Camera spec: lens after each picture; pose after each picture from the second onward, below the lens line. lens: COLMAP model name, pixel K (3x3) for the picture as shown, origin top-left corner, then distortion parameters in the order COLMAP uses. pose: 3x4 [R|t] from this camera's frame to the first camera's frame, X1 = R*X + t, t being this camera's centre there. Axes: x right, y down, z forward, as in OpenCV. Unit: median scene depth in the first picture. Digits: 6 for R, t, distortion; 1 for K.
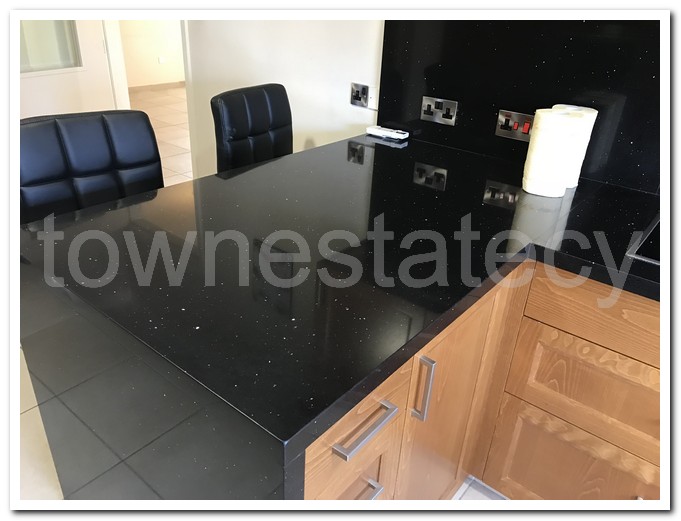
lens RADIAL K [[529.0, 0, 341.3], [0, 529.0, 261.2], [0, 0, 1]] dist [0.008750, -0.023035]
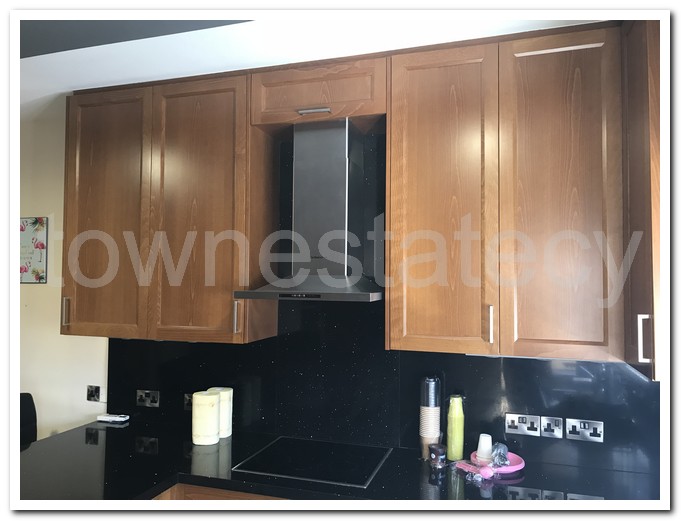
lens RADIAL K [[529.0, 0, 340.5], [0, 529.0, 259.0], [0, 0, 1]] dist [0.008750, -0.023035]
pose [[0.925138, -0.021952, 0.378995, 0.119926], [0.204543, 0.869850, -0.448913, 0.139434], [-0.319814, 0.492828, 0.809222, -0.517564]]
